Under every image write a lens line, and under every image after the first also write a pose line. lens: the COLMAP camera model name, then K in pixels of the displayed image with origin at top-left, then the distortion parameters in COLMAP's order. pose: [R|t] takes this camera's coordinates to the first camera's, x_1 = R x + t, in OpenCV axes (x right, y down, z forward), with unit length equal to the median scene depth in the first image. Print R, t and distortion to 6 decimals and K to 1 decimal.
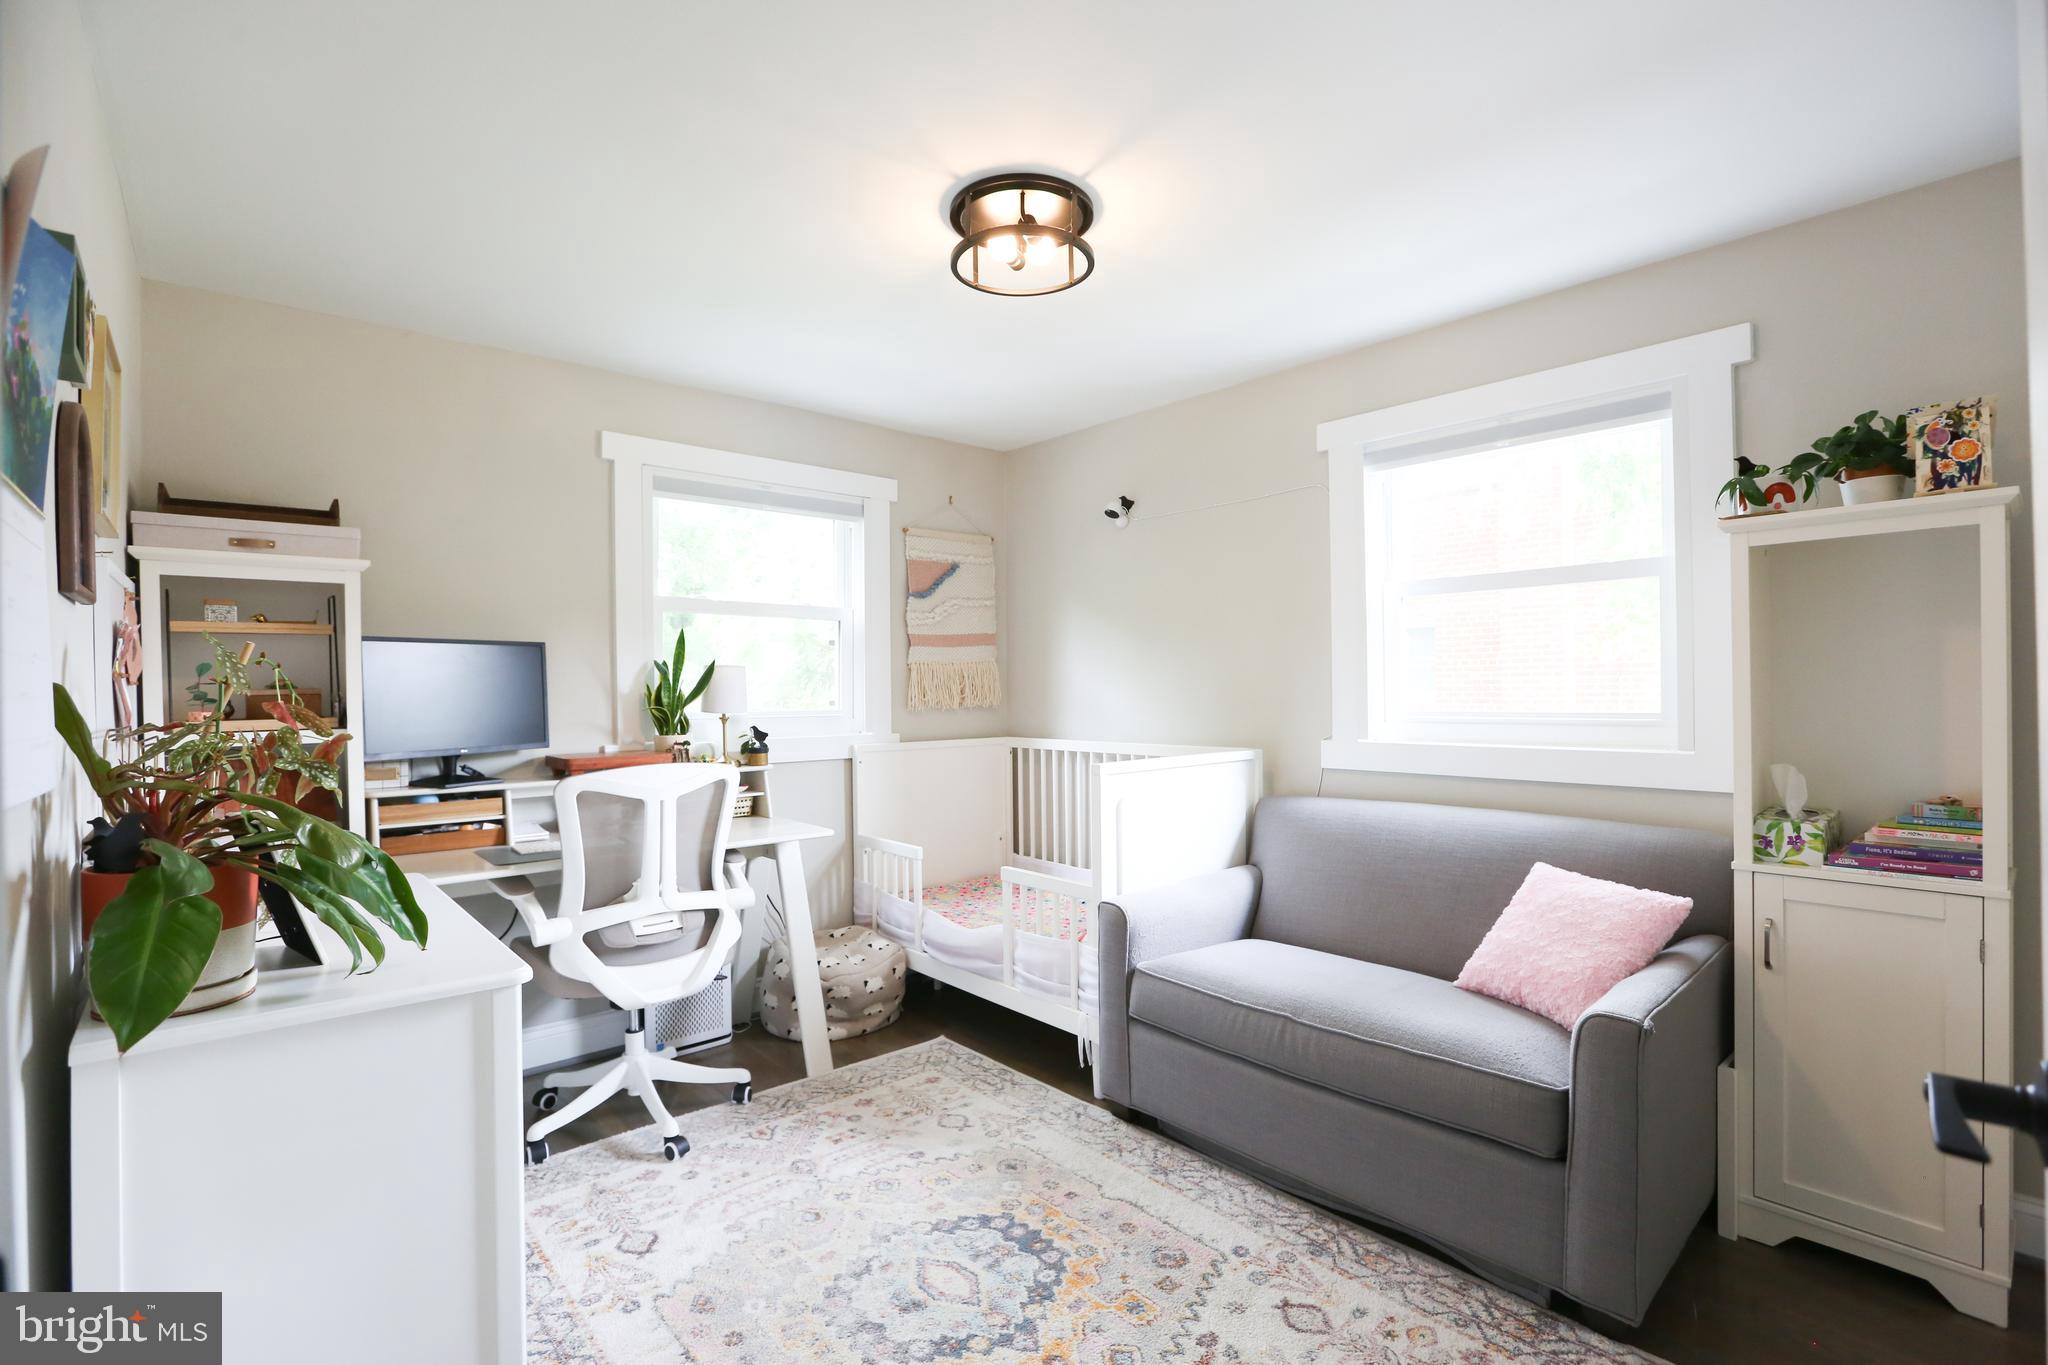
lens RADIAL K [[931.7, 0, 1033.8], [0, 931.7, 679.3], [0, 0, 1]] dist [-0.048497, 0.014905]
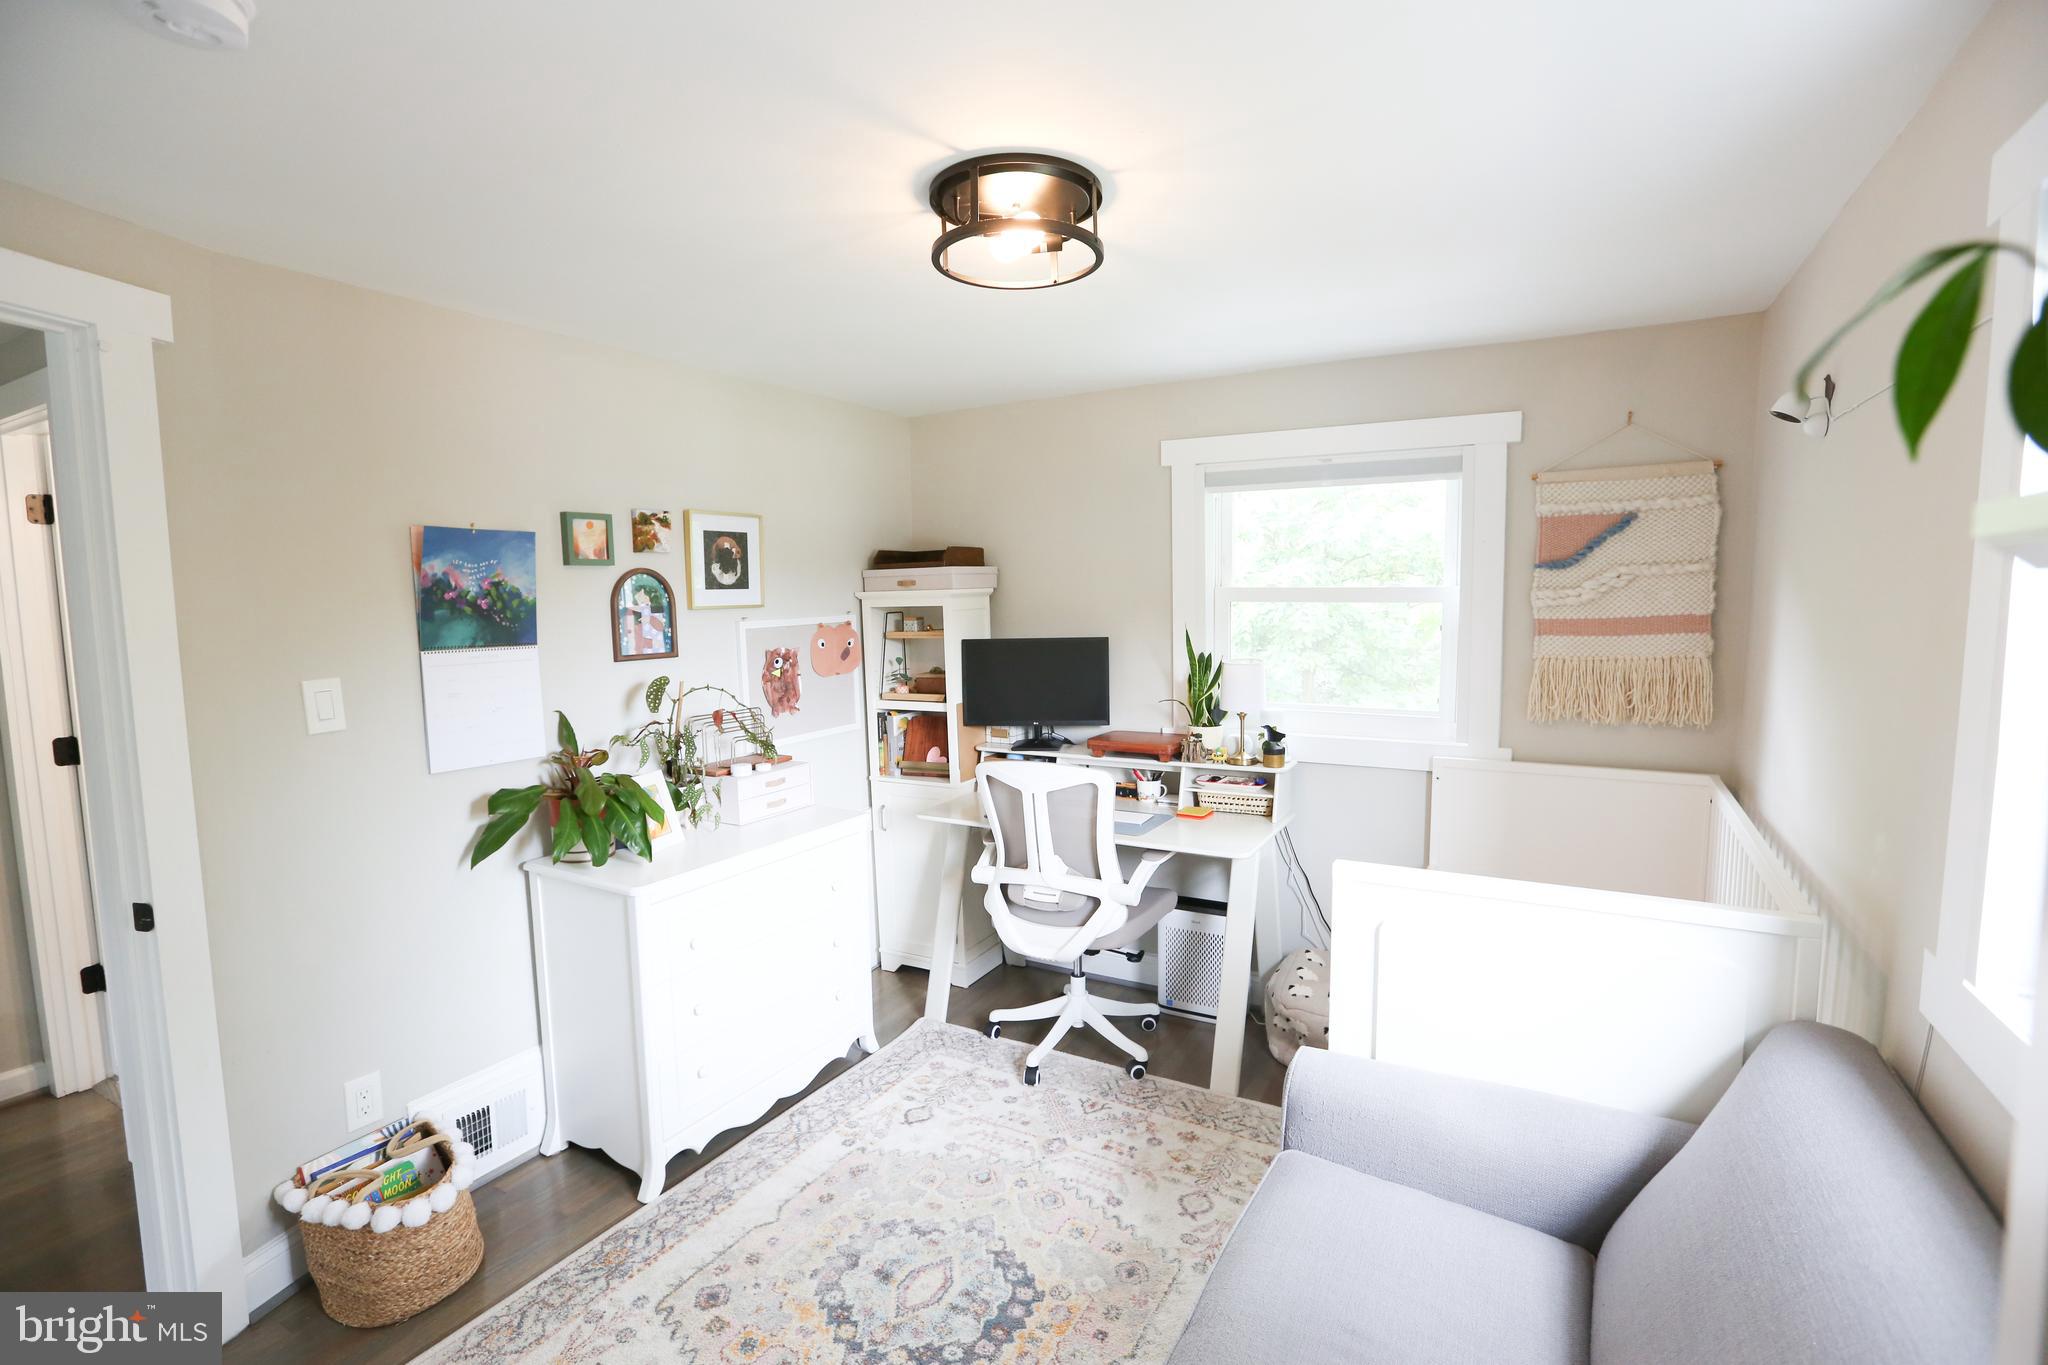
lens RADIAL K [[931.7, 0, 1032.2], [0, 931.7, 685.4], [0, 0, 1]] dist [-0.048497, 0.014905]
pose [[0.321521, 0.095819, -0.942042, 0.723965], [0.016604, 0.994143, 0.106785, -0.135838], [0.946757, -0.049975, 0.318047, 0.646048]]
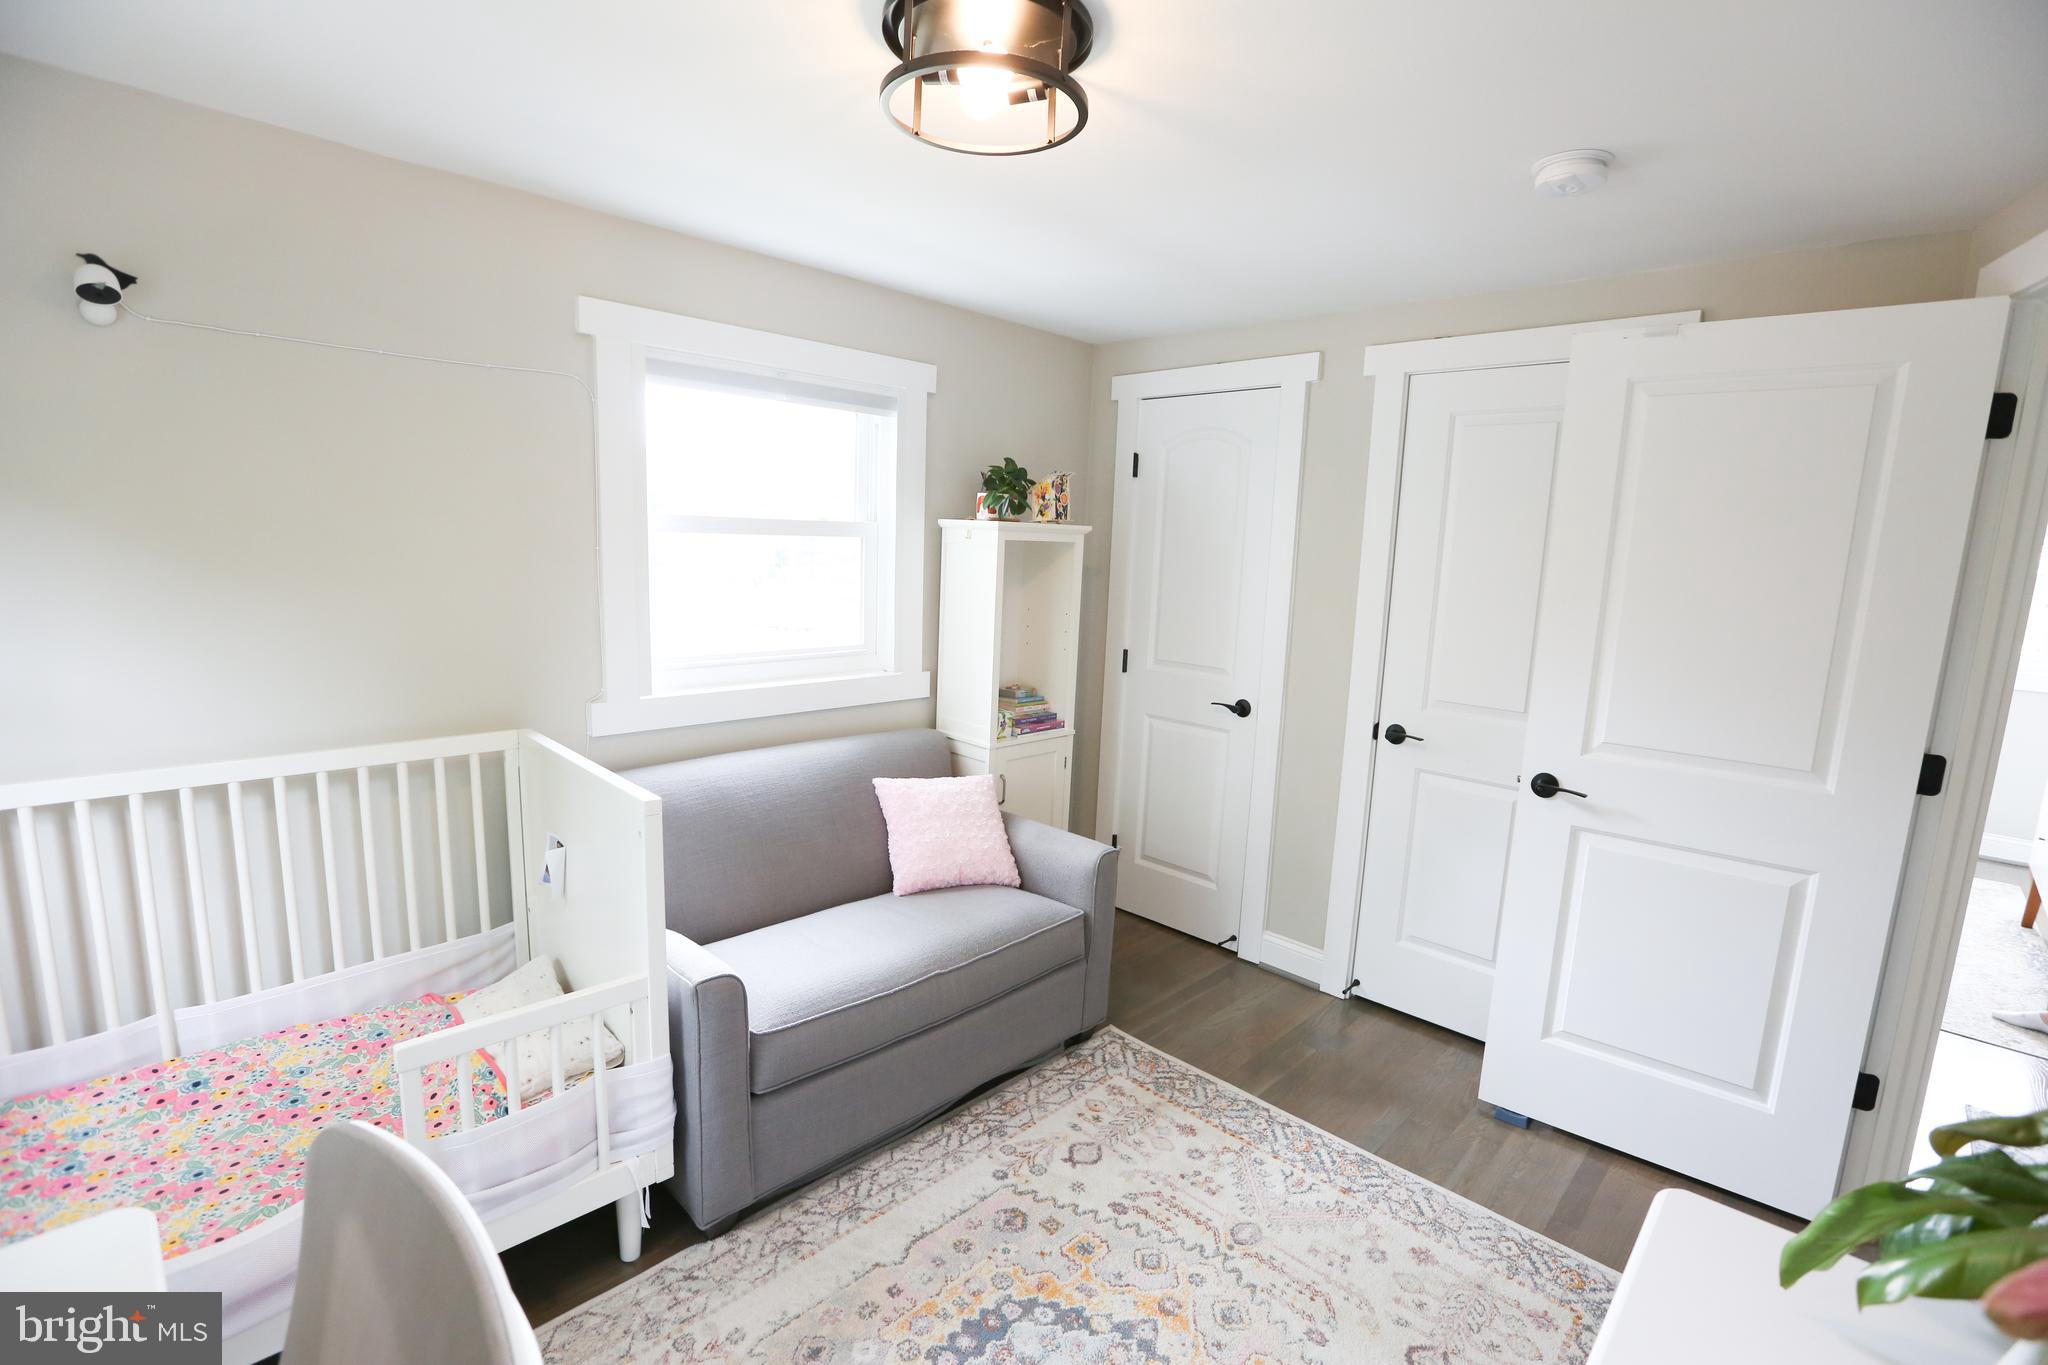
lens RADIAL K [[931.7, 0, 1031.0], [0, 931.7, 685.9], [0, 0, 1]] dist [-0.048497, 0.014905]
pose [[-0.069750, -0.143660, 0.987166, -0.669332], [-0.043381, 0.989077, 0.140873, -0.105624], [-0.996621, -0.032999, -0.075220, 0.890056]]
